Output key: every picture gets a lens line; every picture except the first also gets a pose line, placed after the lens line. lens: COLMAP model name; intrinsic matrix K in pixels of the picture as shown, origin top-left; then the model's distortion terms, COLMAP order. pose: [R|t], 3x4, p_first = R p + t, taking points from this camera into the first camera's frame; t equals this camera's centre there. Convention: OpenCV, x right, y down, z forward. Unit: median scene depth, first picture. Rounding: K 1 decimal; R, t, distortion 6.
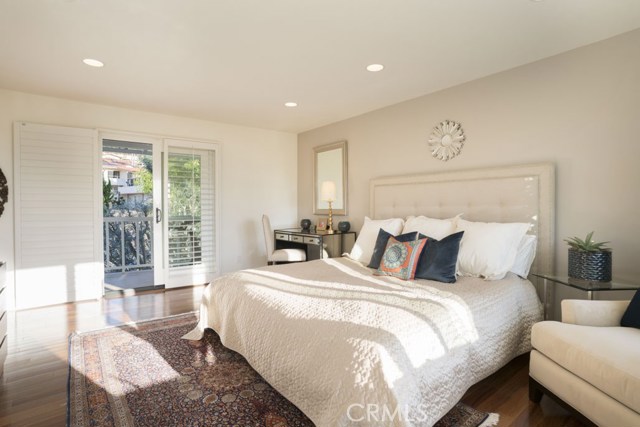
lens RADIAL K [[343.0, 0, 317.3], [0, 343.0, 214.3], [0, 0, 1]] dist [-0.023519, 0.000532]
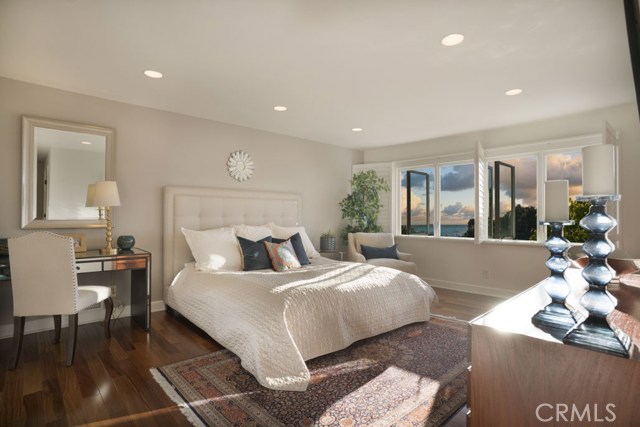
lens RADIAL K [[343.0, 0, 317.3], [0, 343.0, 214.3], [0, 0, 1]] dist [-0.023519, 0.000532]
pose [[-0.132160, 0.006285, 0.991208, -1.173201], [0.015829, 0.999866, -0.004229, -0.027793], [-0.991102, 0.015131, -0.132242, 1.078548]]
